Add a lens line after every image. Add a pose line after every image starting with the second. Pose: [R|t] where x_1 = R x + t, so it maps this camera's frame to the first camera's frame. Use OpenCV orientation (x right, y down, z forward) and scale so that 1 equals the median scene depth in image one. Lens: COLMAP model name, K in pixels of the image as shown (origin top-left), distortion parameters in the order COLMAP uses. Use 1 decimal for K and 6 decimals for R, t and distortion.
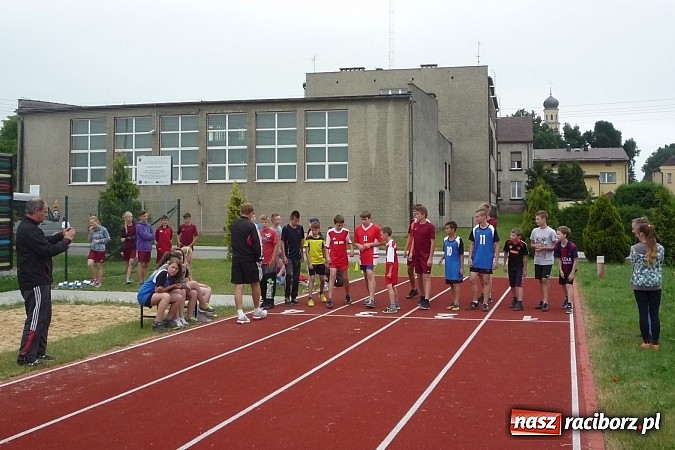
lens RADIAL K [[849.2, 0, 342.4], [0, 849.2, 227.7], [0, 0, 1]] dist [-0.063286, 0.000000]
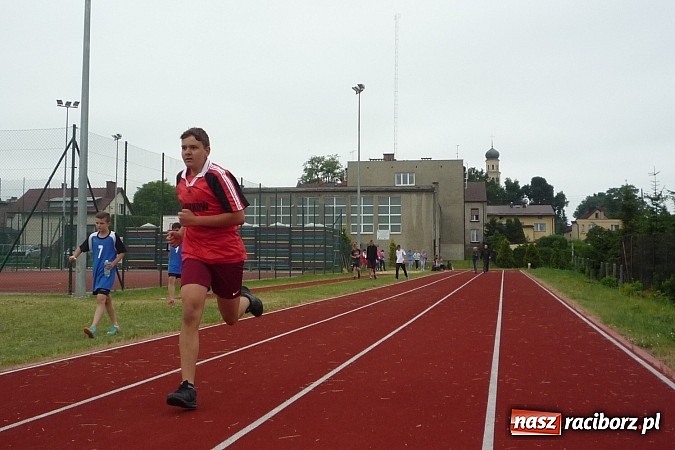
lens RADIAL K [[818.4, 0, 340.3], [0, 818.4, 205.9], [0, 0, 1]] dist [-0.047922, 0.000000]
pose [[0.998241, 0.009697, 0.058483, -0.098000], [-0.005301, 0.997180, -0.074863, 0.008767], [-0.059044, 0.074421, 0.995477, -0.339938]]
